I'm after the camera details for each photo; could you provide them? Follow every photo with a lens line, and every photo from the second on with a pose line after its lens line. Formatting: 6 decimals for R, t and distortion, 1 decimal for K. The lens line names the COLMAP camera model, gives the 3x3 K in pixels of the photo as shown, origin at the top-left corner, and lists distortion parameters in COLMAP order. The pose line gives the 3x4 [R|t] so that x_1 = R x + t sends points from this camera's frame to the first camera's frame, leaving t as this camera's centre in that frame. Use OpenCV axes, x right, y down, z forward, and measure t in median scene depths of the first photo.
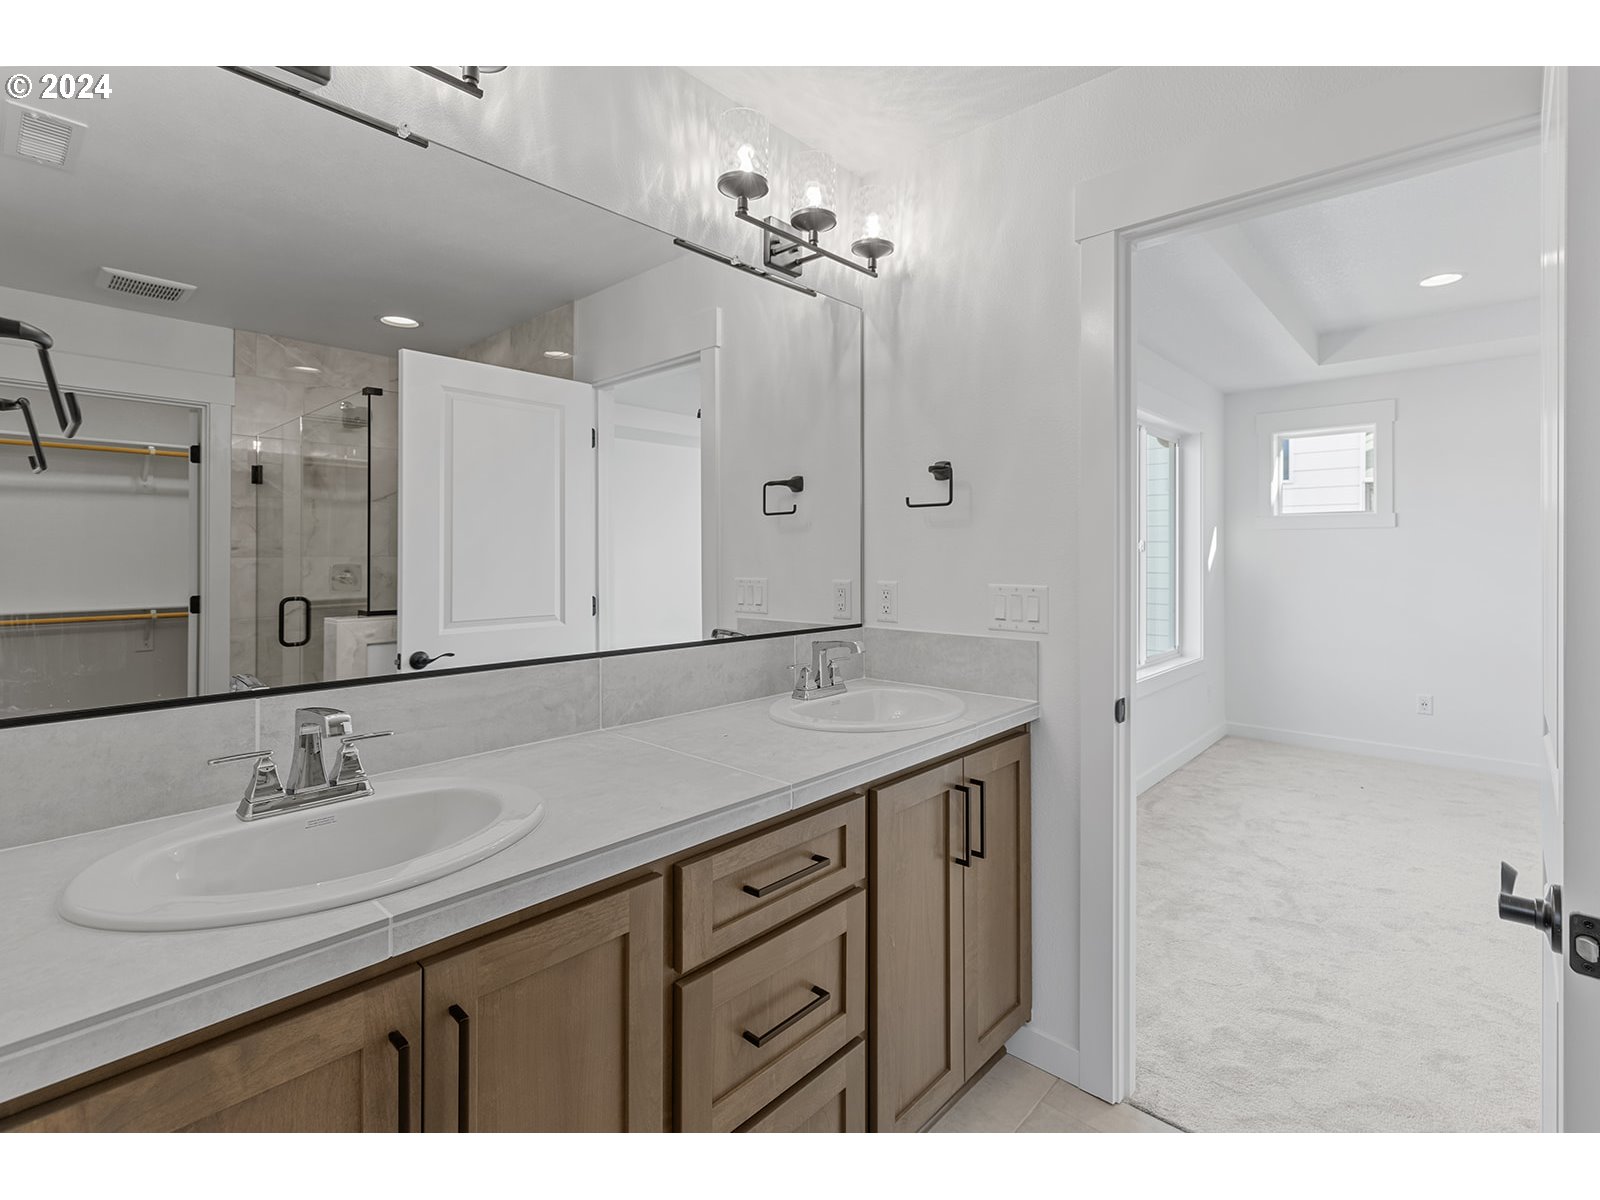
lens RADIAL K [[756.0, 0, 802.8], [0, 756.0, 570.0], [0, 0, 1]] dist [0.003475, -0.001026]
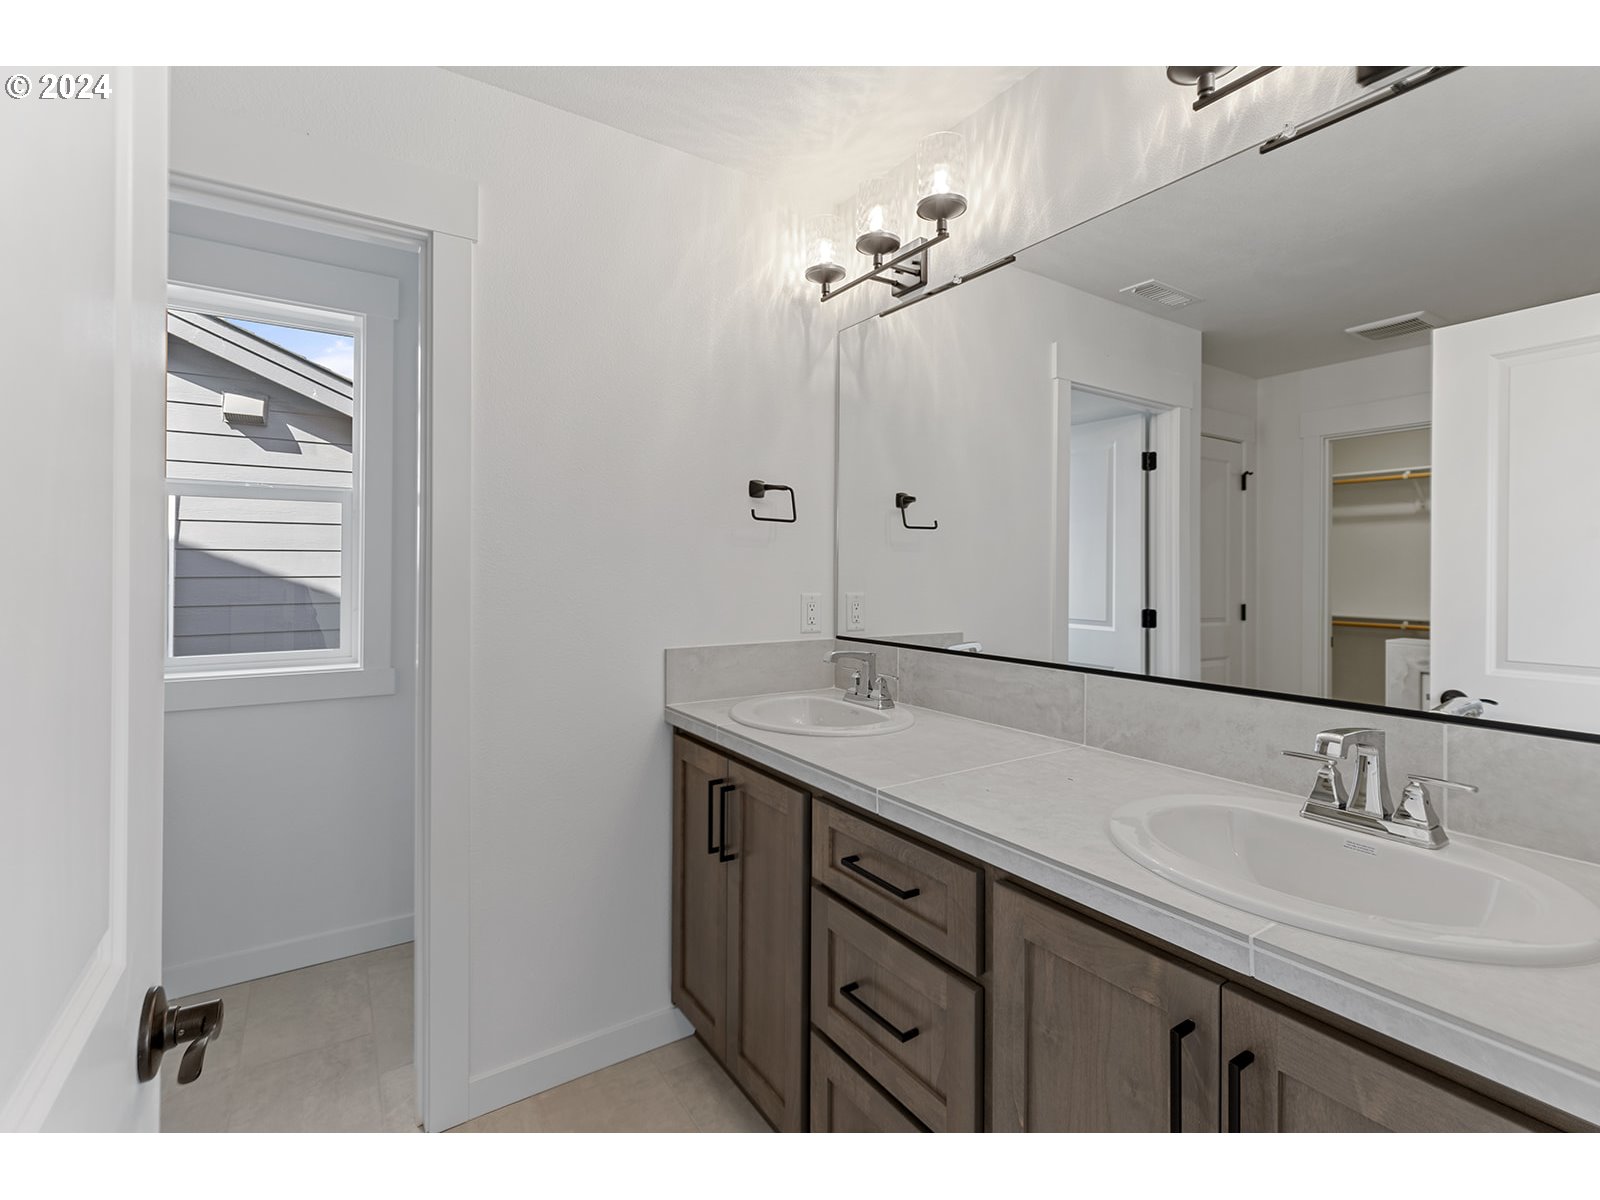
lens RADIAL K [[736.1, 0, 810.6], [0, 736.1, 577.8], [0, 0, 1]] dist [0.000965, 0.000035]
pose [[-0.250521, 0.004999, -0.968098, 0.833666], [-0.023826, 0.999652, 0.011327, -0.012041], [0.967818, 0.025904, -0.250315, 0.981078]]
